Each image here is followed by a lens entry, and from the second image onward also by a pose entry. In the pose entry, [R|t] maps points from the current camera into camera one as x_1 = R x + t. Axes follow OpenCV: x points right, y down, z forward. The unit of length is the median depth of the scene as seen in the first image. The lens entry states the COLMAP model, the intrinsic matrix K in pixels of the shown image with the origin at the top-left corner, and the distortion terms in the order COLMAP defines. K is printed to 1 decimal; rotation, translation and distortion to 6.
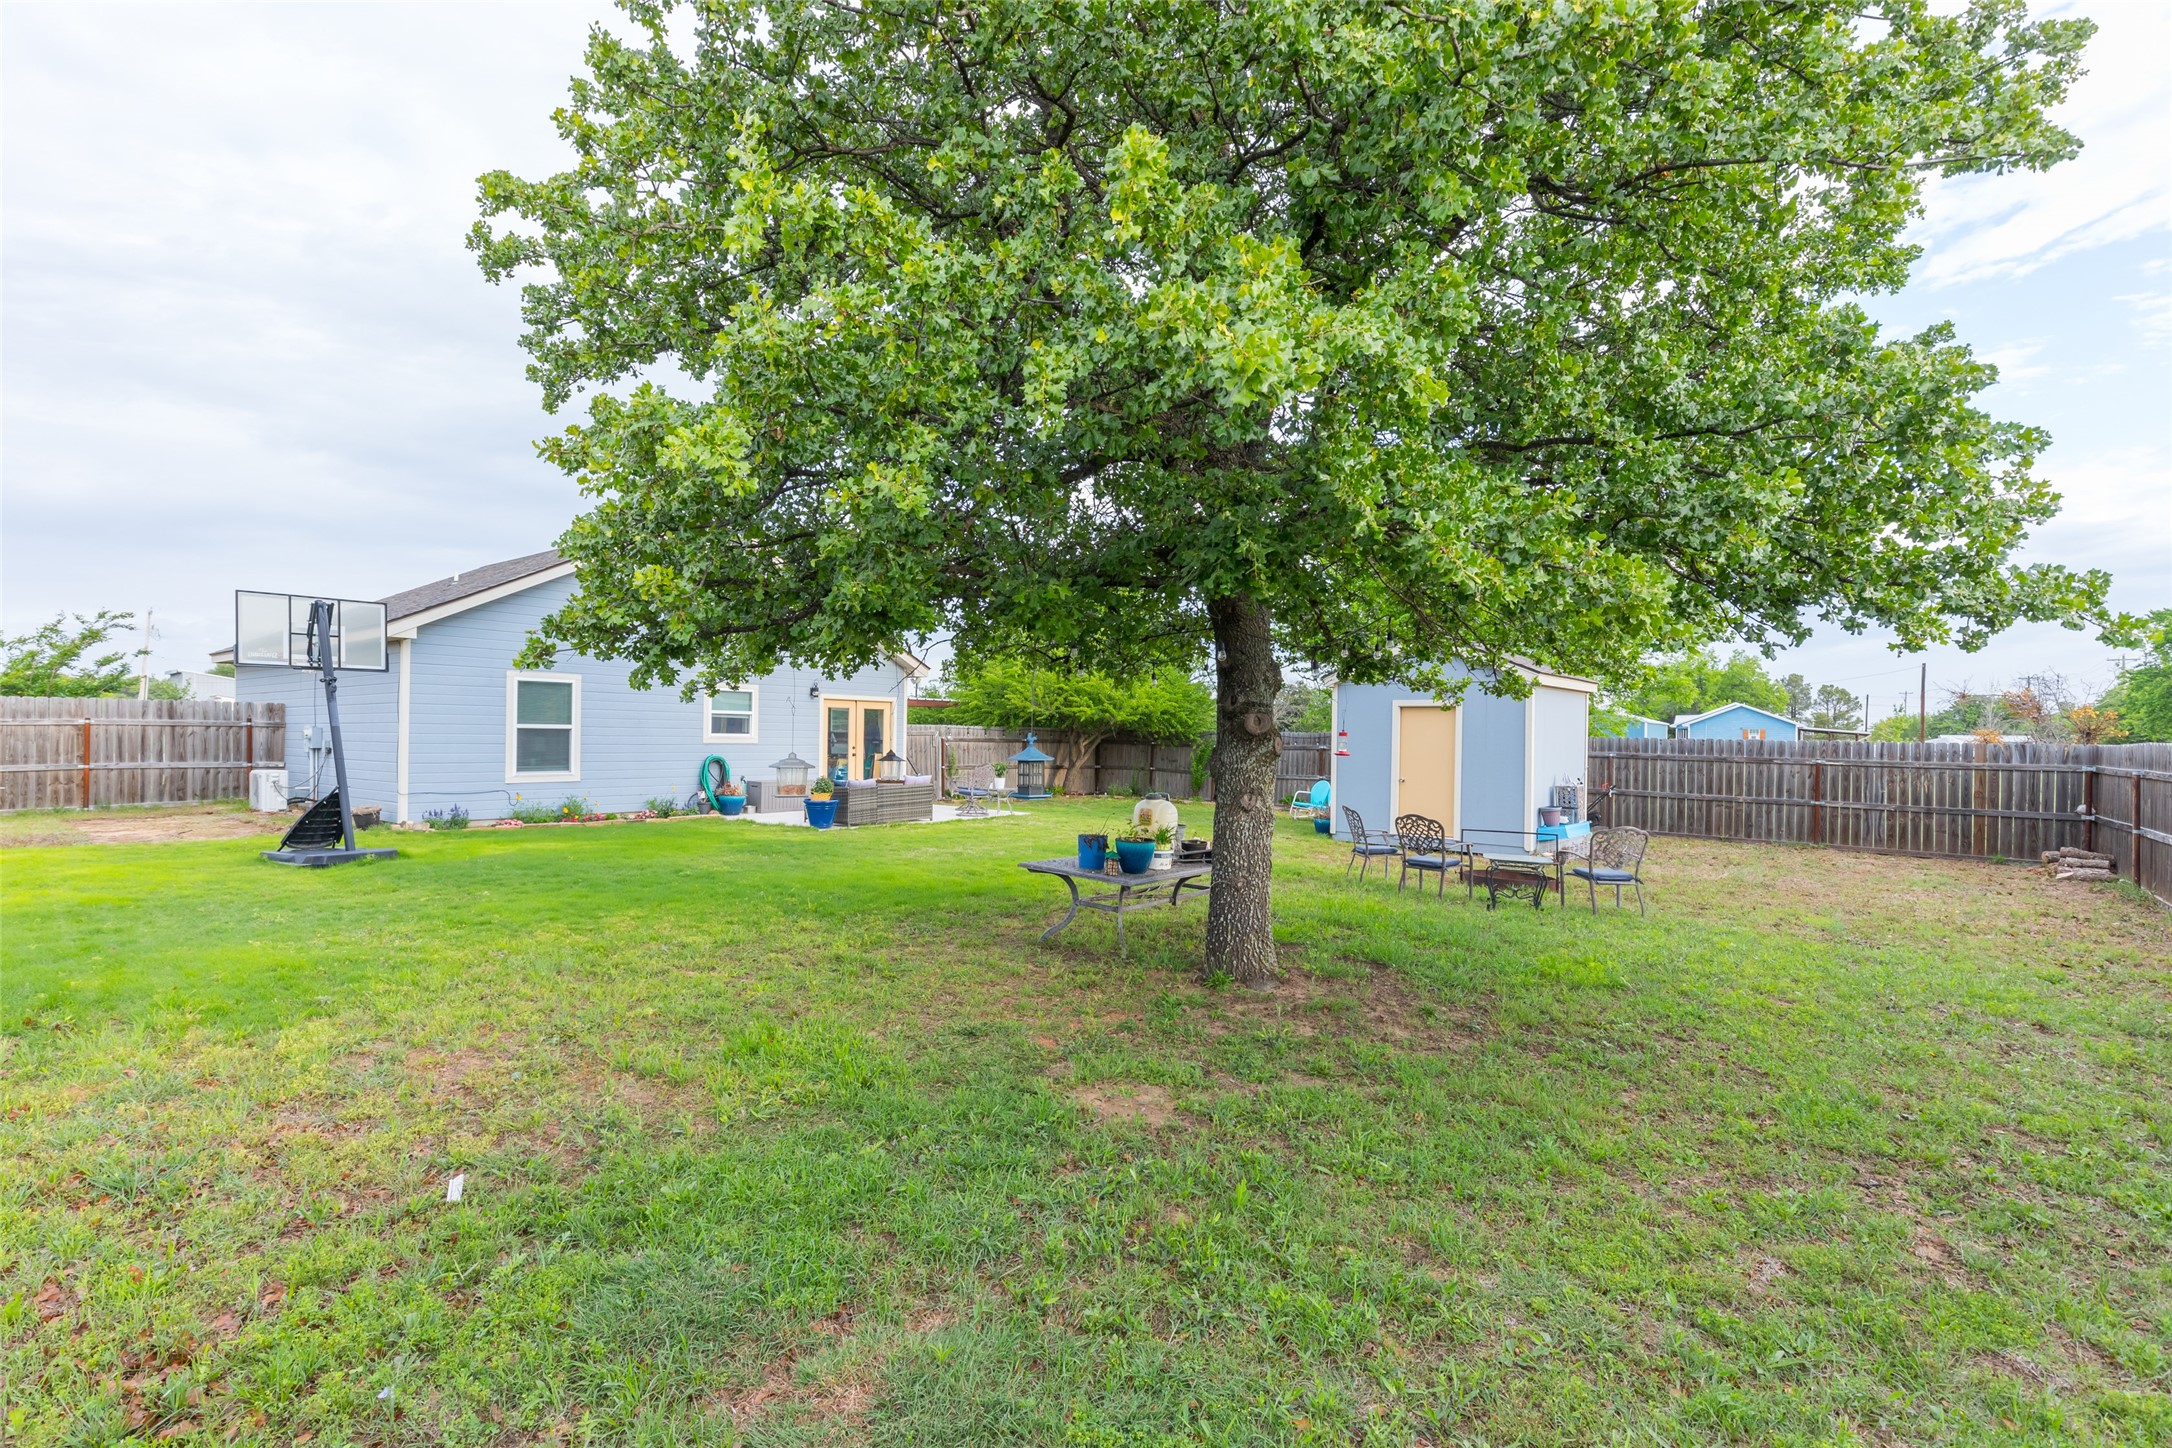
lens RADIAL K [[964.7, 0, 1088.4], [0, 964.7, 733.2], [0, 0, 1]] dist [0.002173, -0.000267]
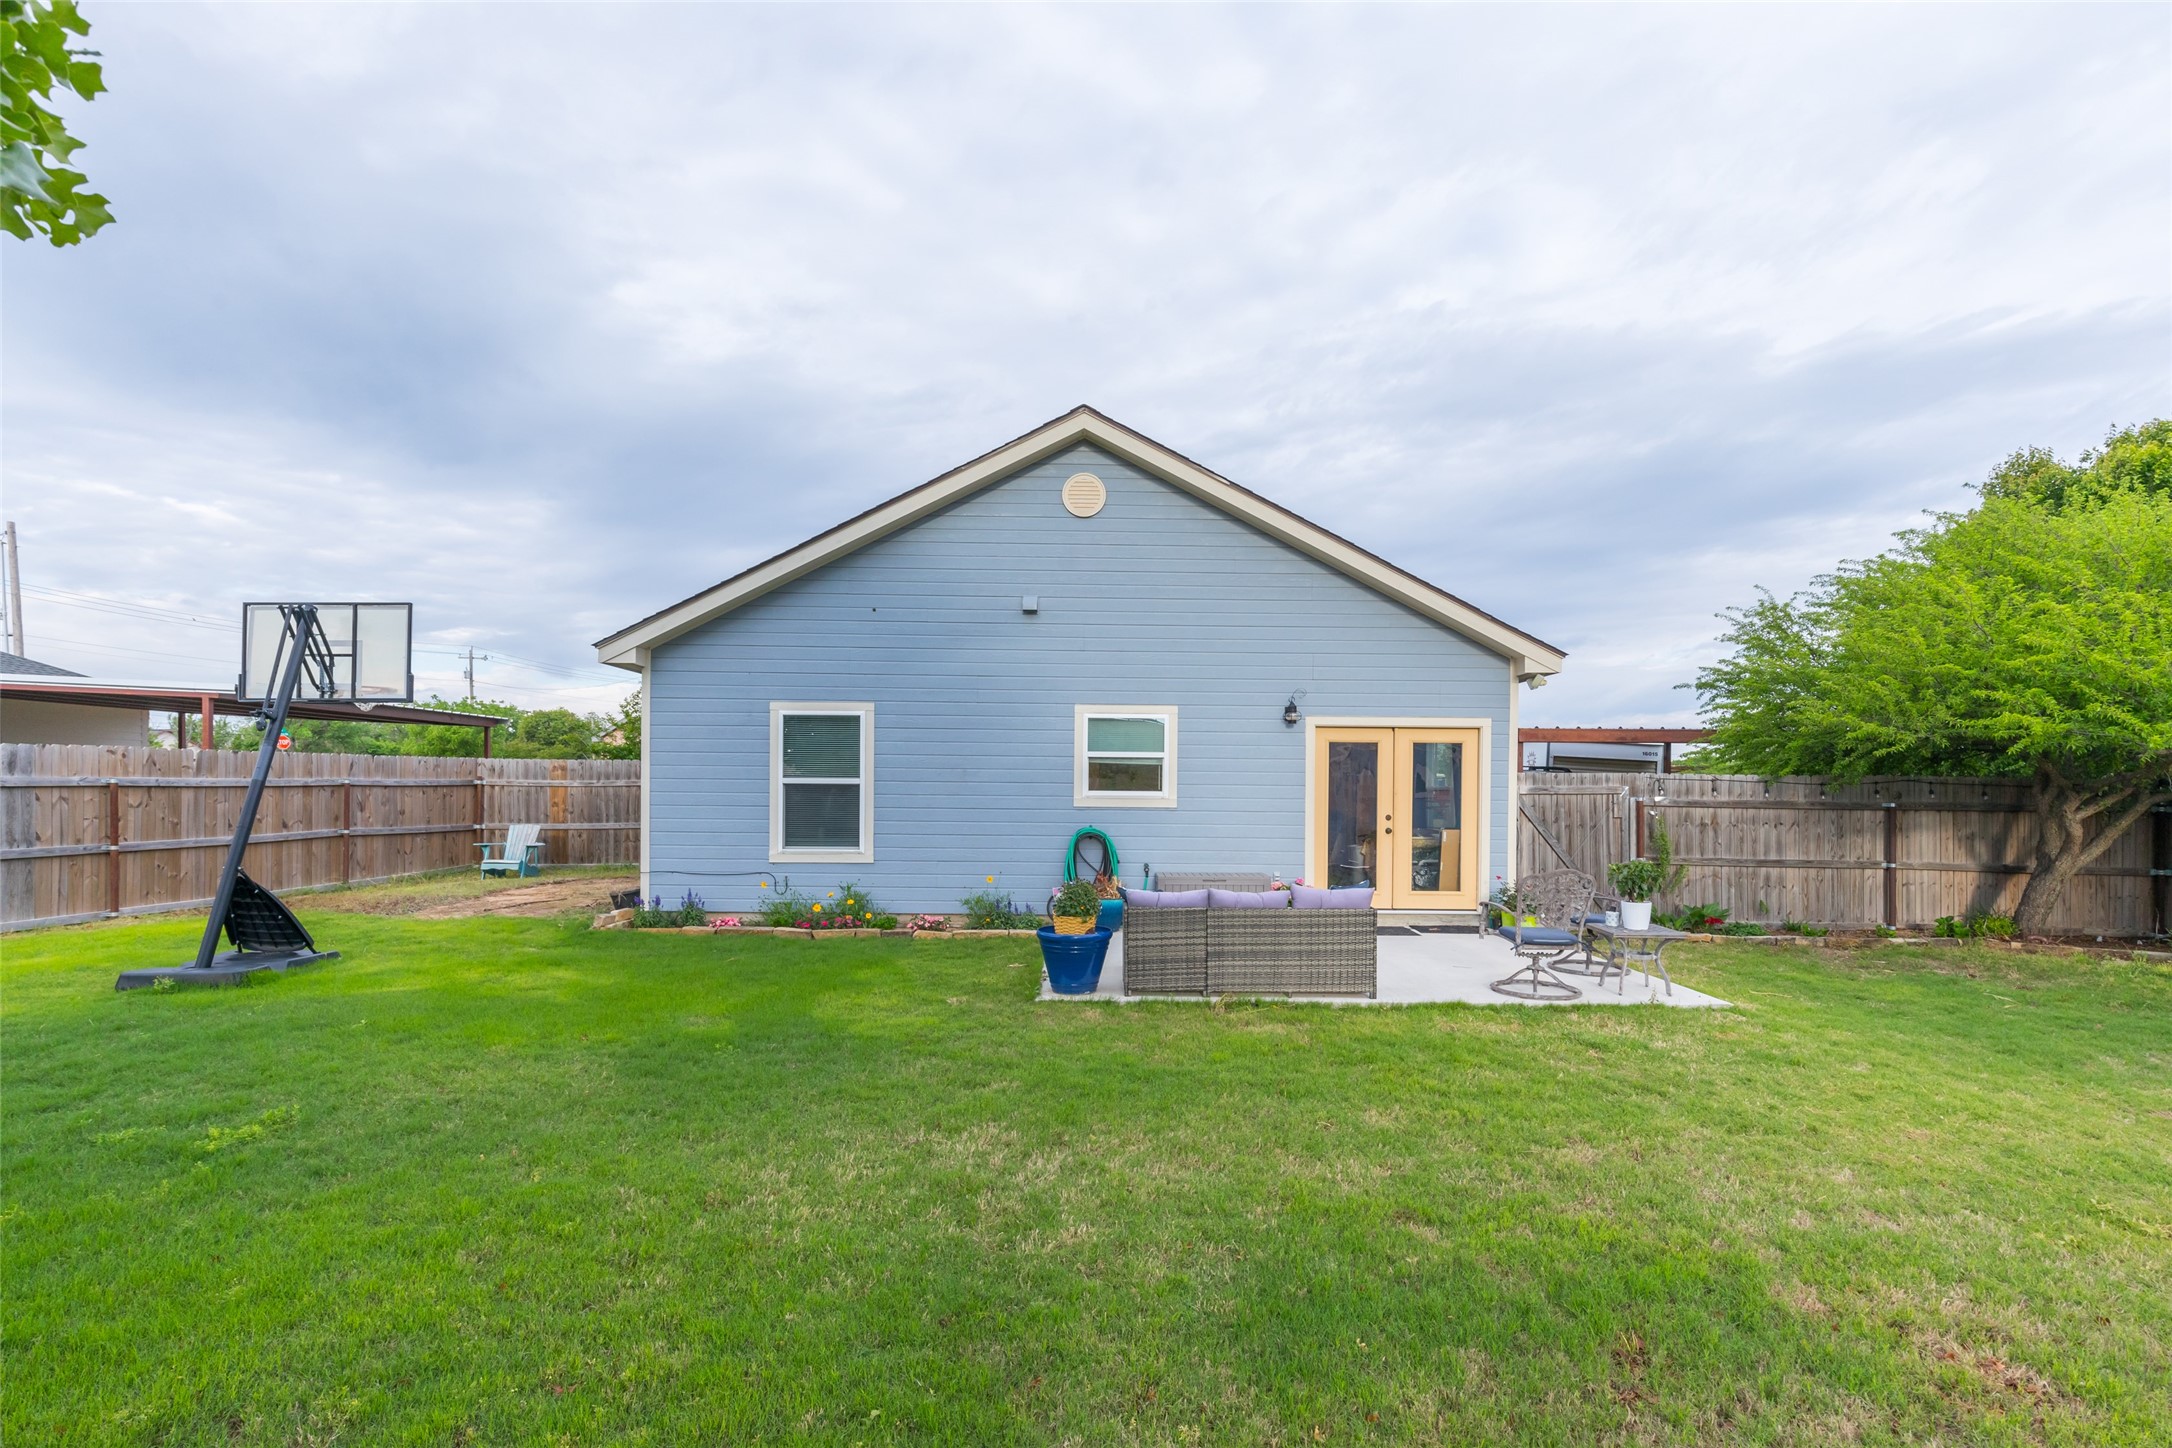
lens RADIAL K [[968.5, 0, 1085.9], [0, 968.5, 715.0], [0, 0, 1]] dist [0.003143, -0.000225]
pose [[0.624768, -0.067597, -0.777879, 0.085702], [0.002376, 0.996405, -0.084679, 0.004833], [0.780806, 0.051056, 0.622683, 0.699319]]
